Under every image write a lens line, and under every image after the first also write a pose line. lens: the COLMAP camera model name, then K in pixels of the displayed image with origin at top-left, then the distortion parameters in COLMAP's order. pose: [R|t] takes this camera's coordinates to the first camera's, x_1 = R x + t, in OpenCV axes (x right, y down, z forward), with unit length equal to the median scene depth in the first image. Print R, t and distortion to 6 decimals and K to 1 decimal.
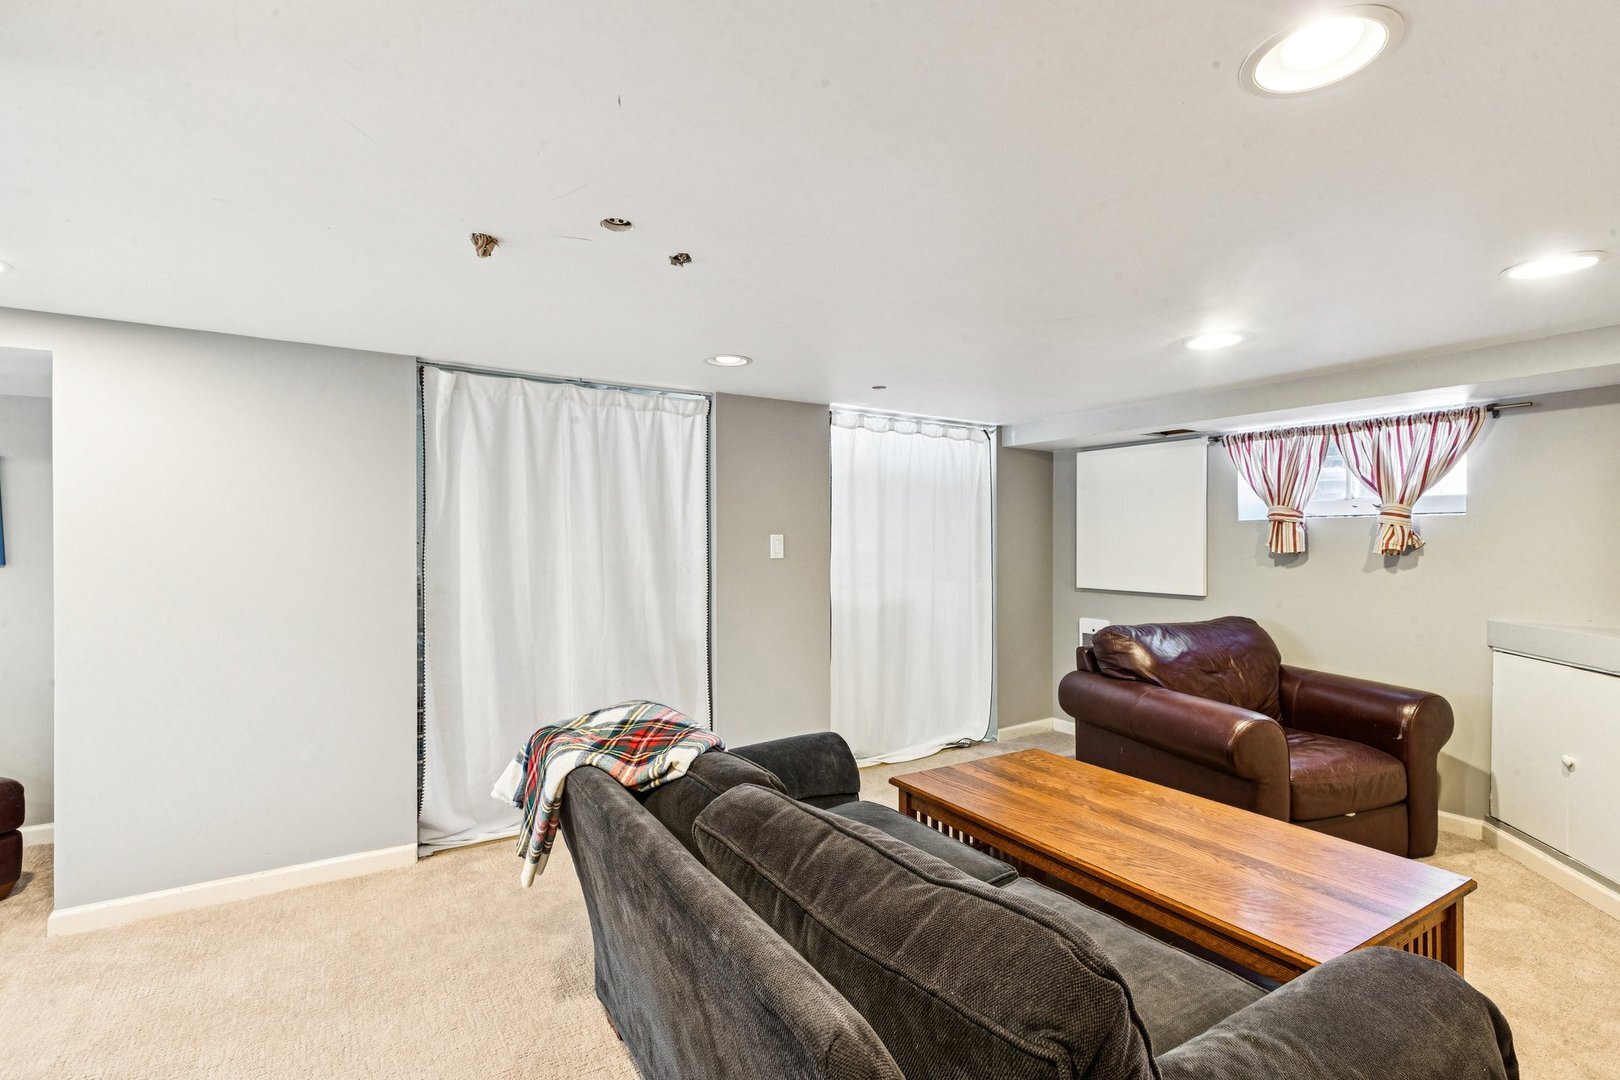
lens RADIAL K [[738.7, 0, 810.2], [0, 738.7, 539.1], [0, 0, 1]] dist [0.001134, -0.001256]
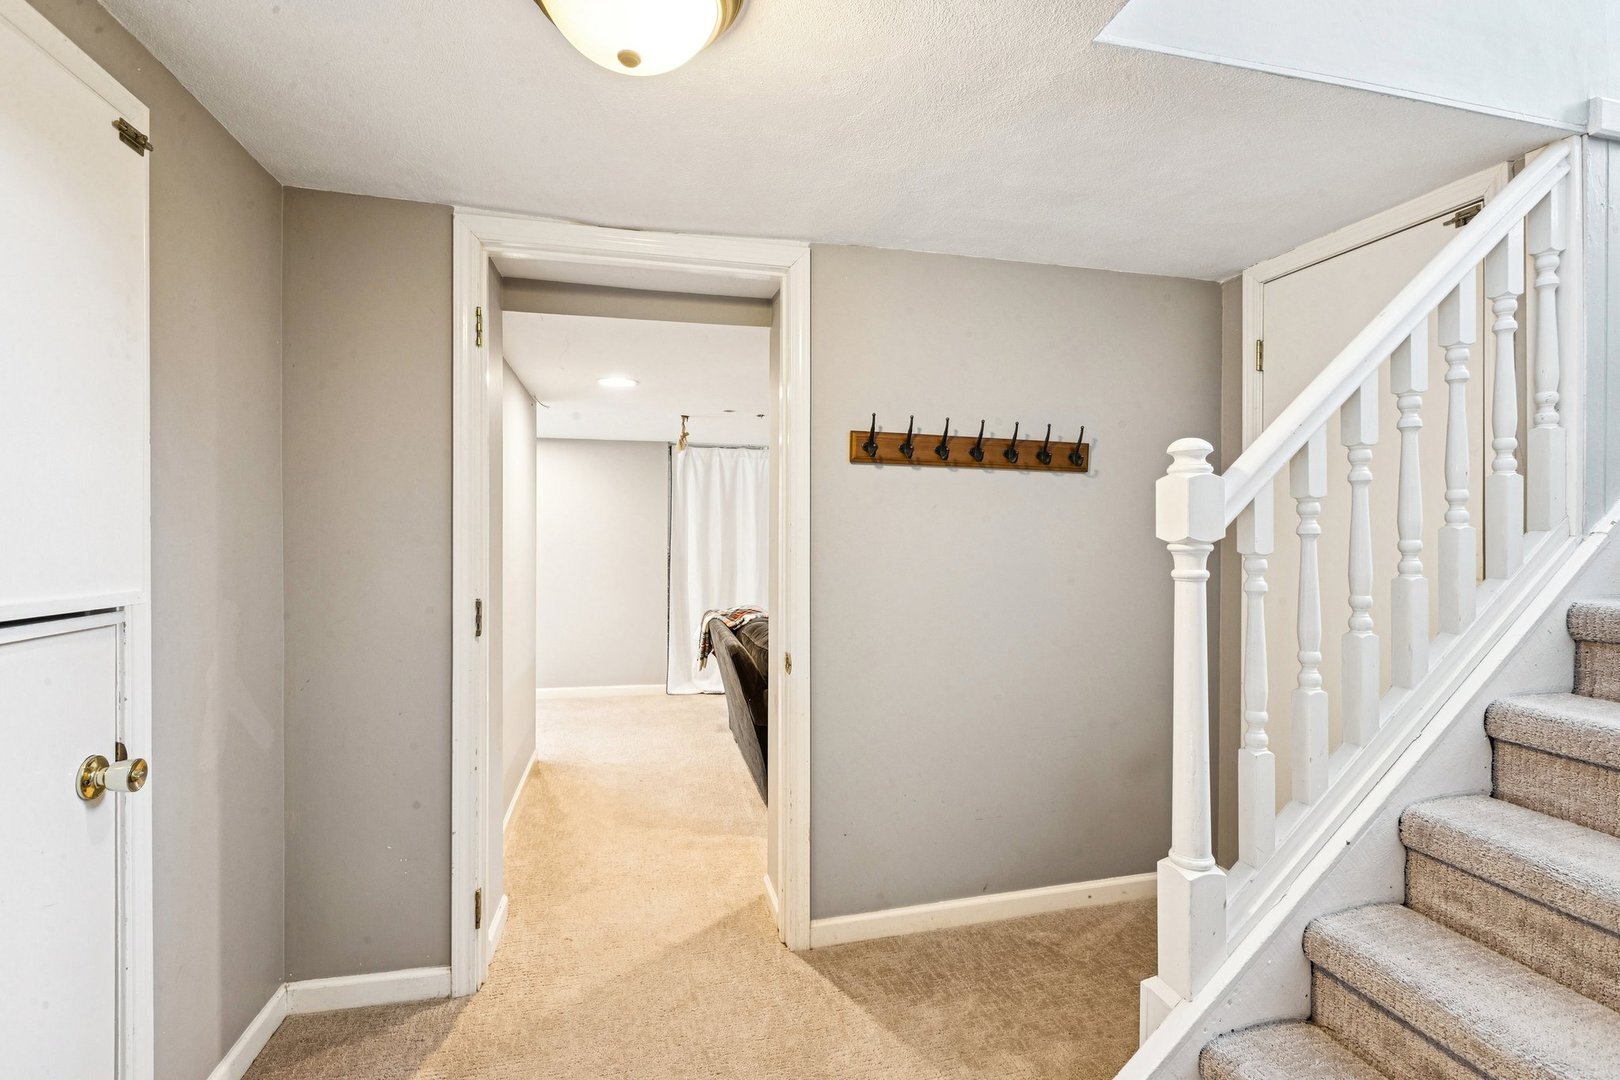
lens RADIAL K [[738.7, 0, 811.2], [0, 738.7, 535.3], [0, 0, 1]] dist [0.001134, -0.001256]
pose [[0.944770, 0.005842, -0.327683, 0.493516], [-0.005050, 0.999982, 0.003269, 0.000017], [0.327696, -0.001434, 0.944782, -0.770170]]
